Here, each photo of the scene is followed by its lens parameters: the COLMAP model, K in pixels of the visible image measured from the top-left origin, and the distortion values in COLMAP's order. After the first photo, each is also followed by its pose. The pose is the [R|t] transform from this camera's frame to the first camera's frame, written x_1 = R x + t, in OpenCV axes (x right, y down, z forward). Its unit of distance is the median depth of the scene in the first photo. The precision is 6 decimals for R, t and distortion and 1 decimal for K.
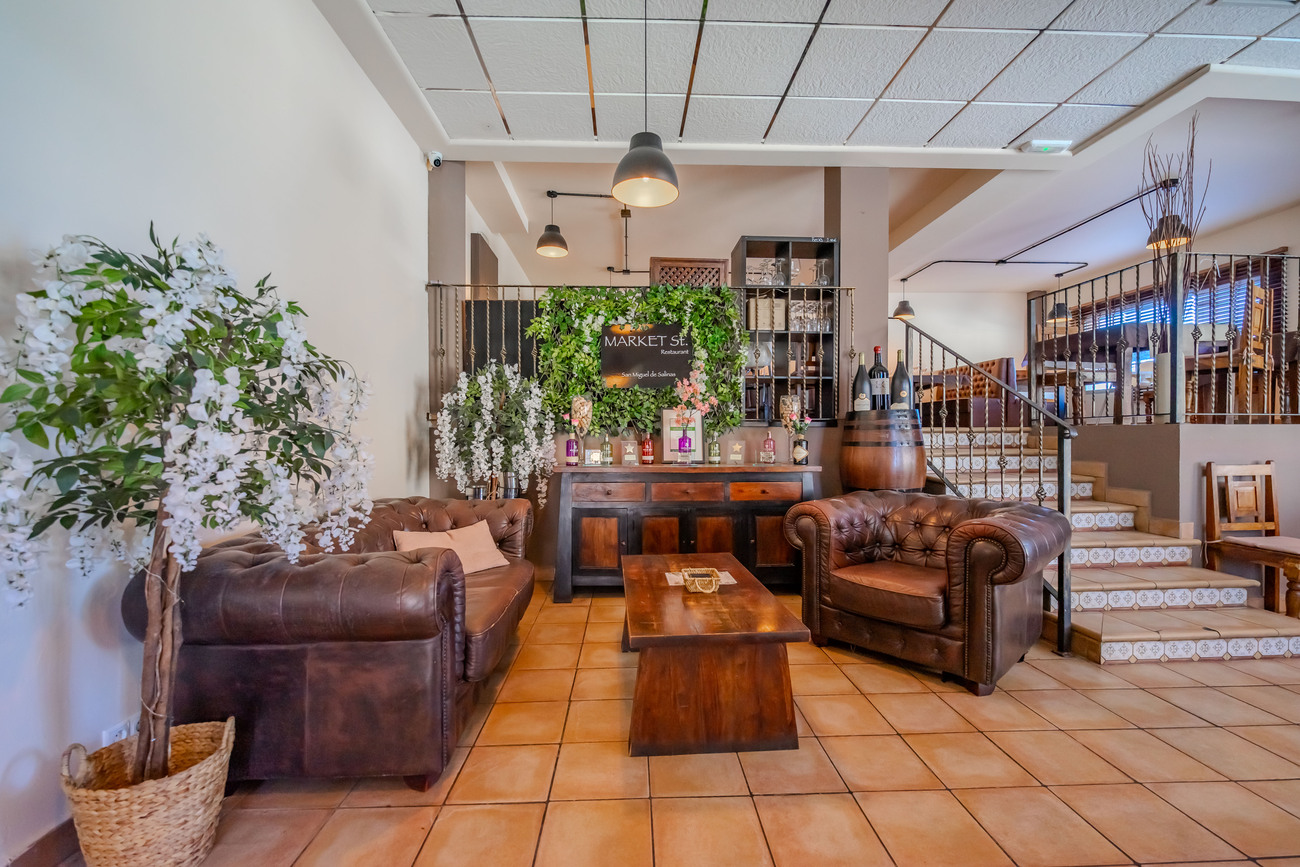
lens RADIAL K [[537.3, 0, 653.3], [0, 537.3, 434.8], [0, 0, 1]] dist [-0.010567, -0.000571]
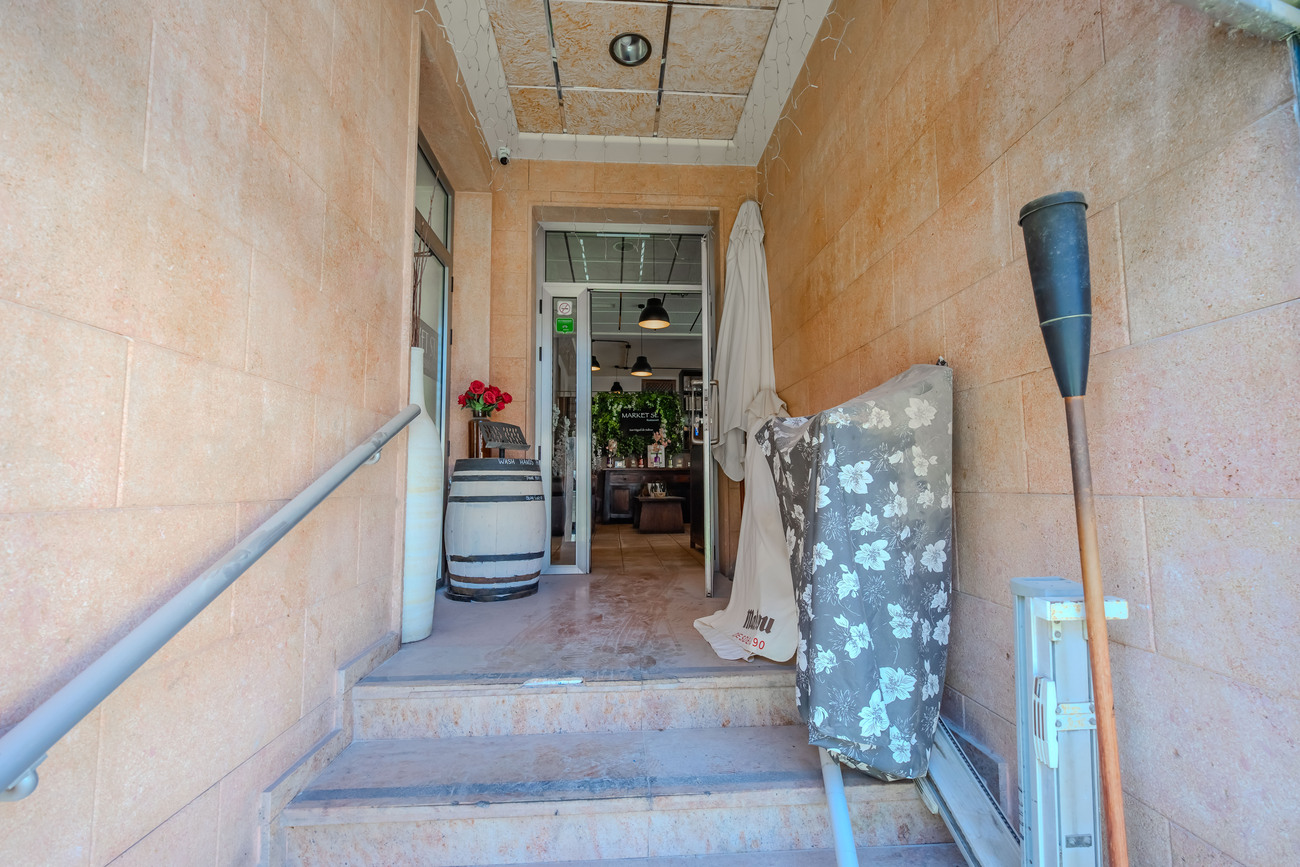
lens RADIAL K [[537.3, 0, 649.3], [0, 537.3, 437.9], [0, 0, 1]] dist [-0.010567, -0.000571]
pose [[0.999793, -0.001562, 0.020284, -0.021488], [0.003154, 0.996892, -0.078714, 0.103035], [-0.020098, 0.078762, 0.996691, -1.290470]]
